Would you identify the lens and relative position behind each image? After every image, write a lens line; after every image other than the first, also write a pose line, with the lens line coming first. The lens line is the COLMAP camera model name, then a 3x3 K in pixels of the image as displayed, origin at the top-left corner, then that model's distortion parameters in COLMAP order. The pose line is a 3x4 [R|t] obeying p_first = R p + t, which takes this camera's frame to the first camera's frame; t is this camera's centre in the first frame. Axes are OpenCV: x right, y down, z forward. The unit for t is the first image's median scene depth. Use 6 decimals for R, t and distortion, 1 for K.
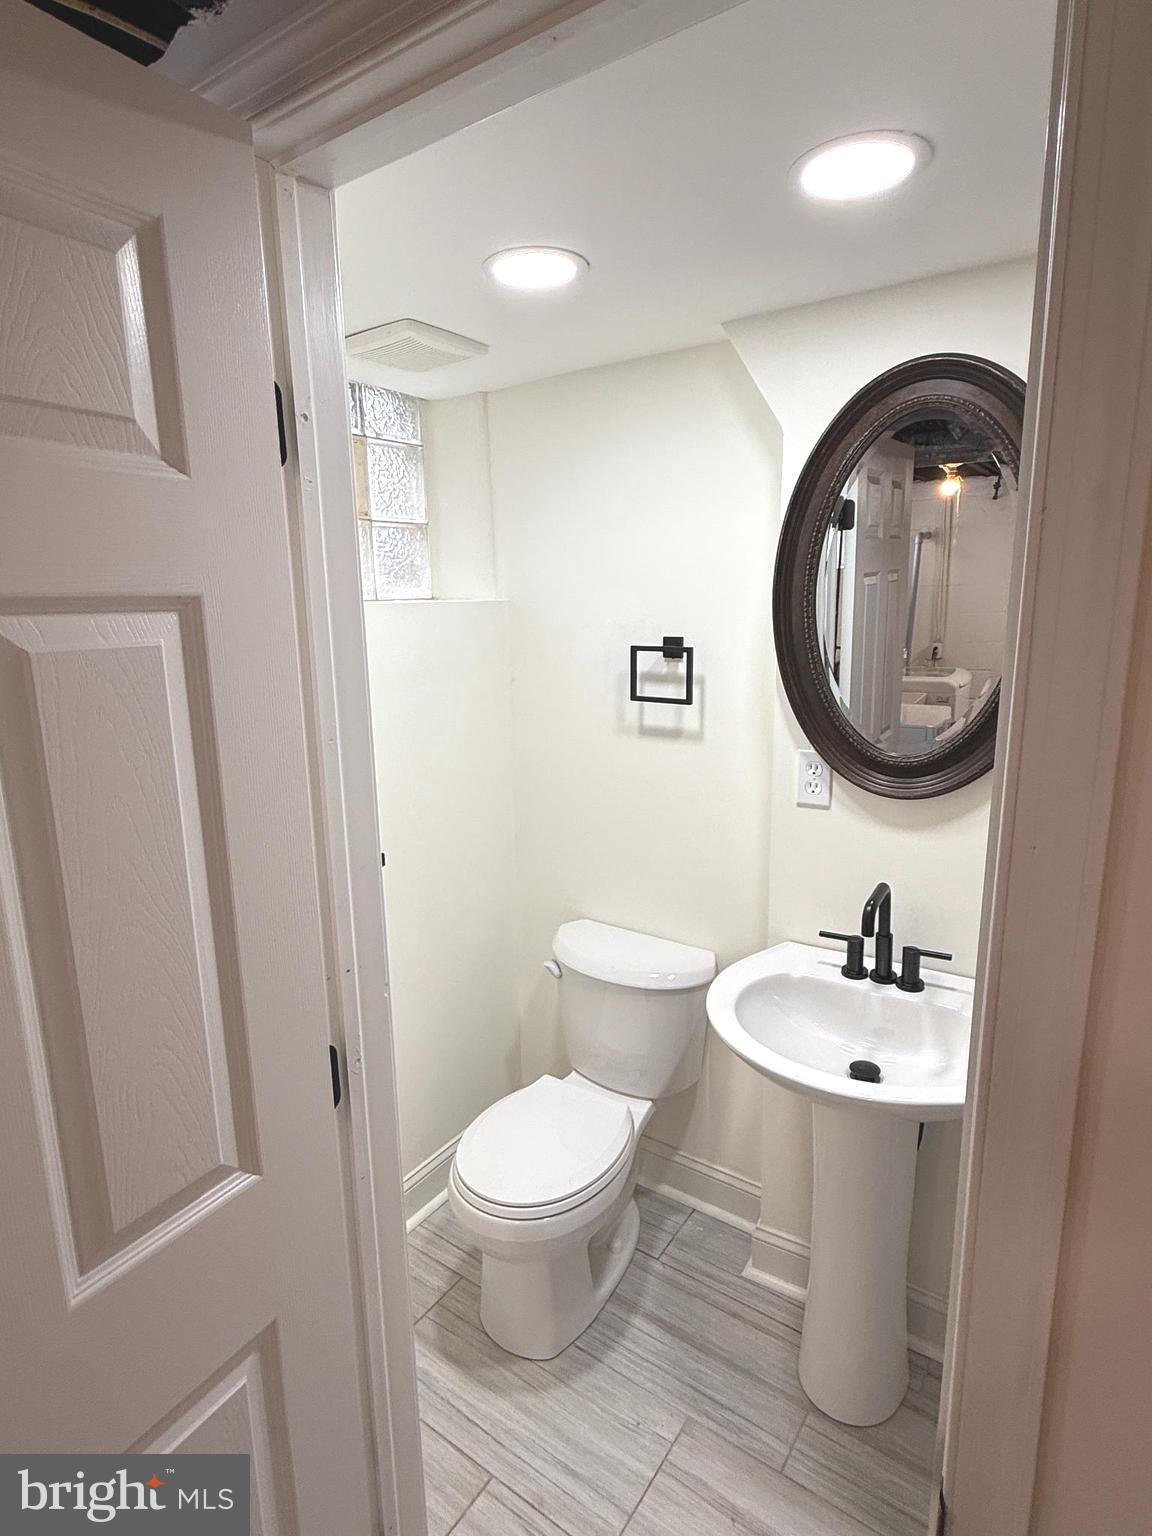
lens RADIAL K [[819.9, 0, 573.5], [0, 819.9, 765.7], [0, 0, 1]] dist [-0.006292, -0.000483]
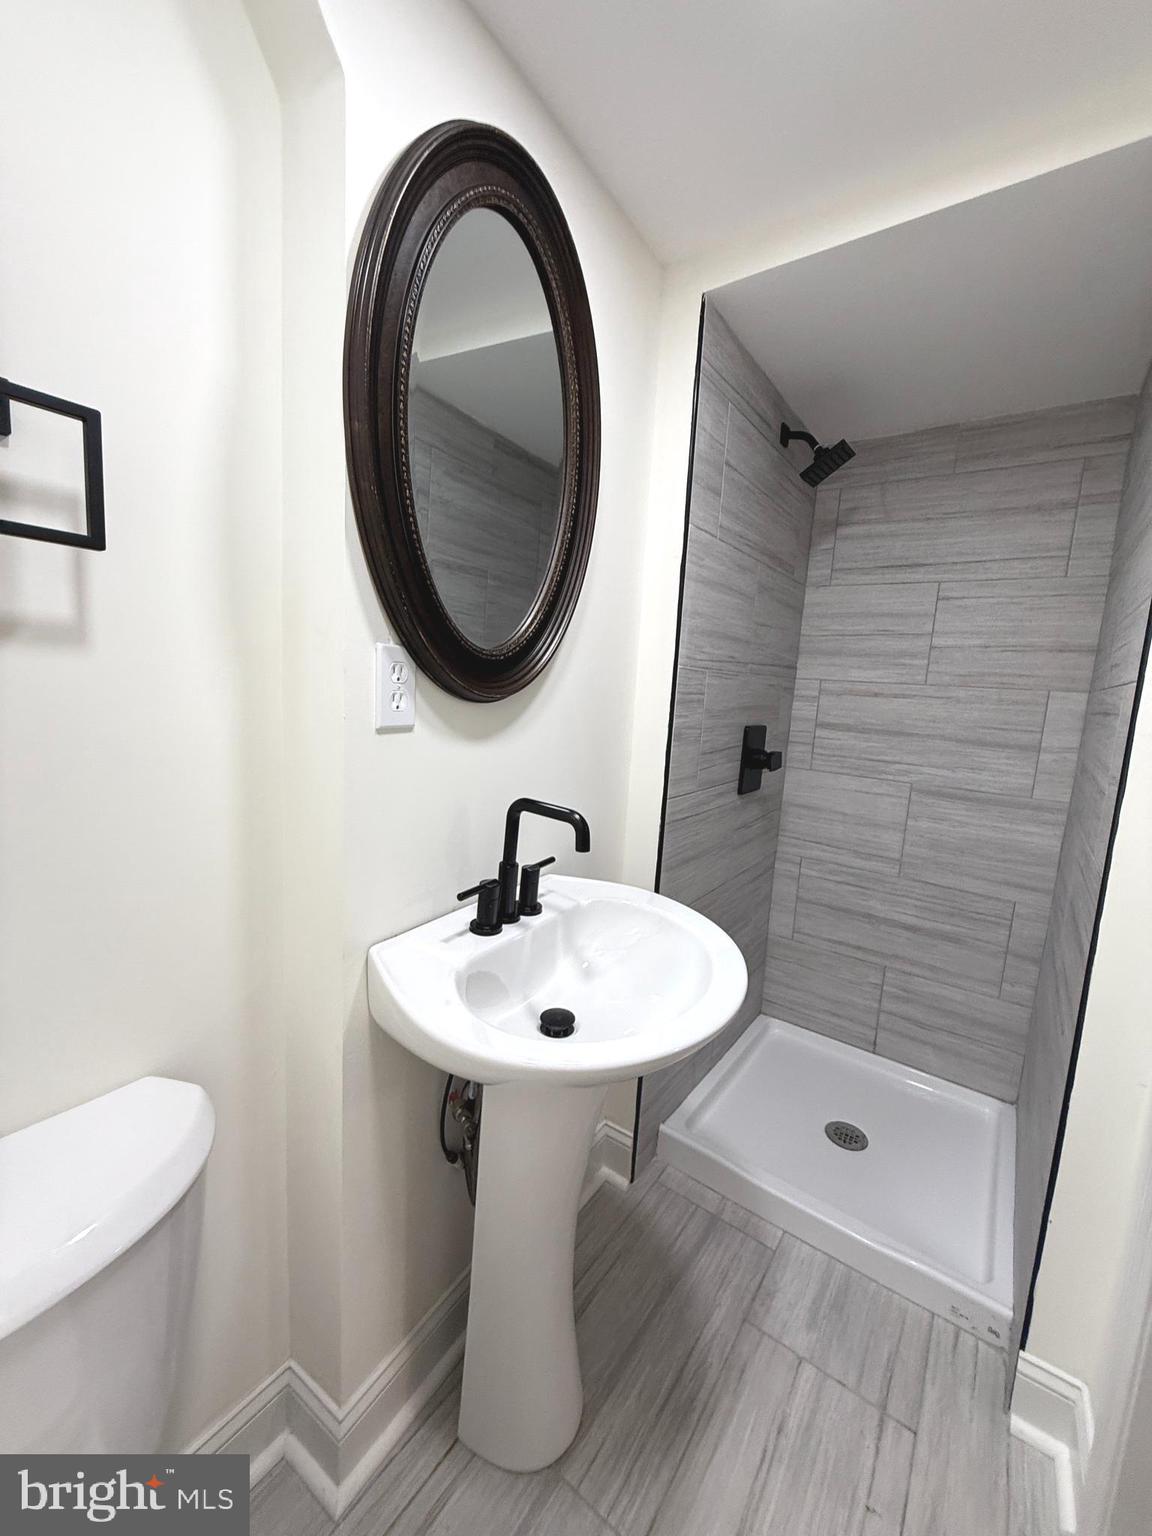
lens RADIAL K [[616.3, 0, 573.4], [0, 616.3, 755.3], [0, 0, 1]] dist [0.003771, 0.000435]
pose [[-0.004020, -0.127466, 0.991835, -0.216527], [0.140315, 0.981958, 0.126766, 0.026901], [-0.990099, 0.139679, 0.013938, 0.860264]]
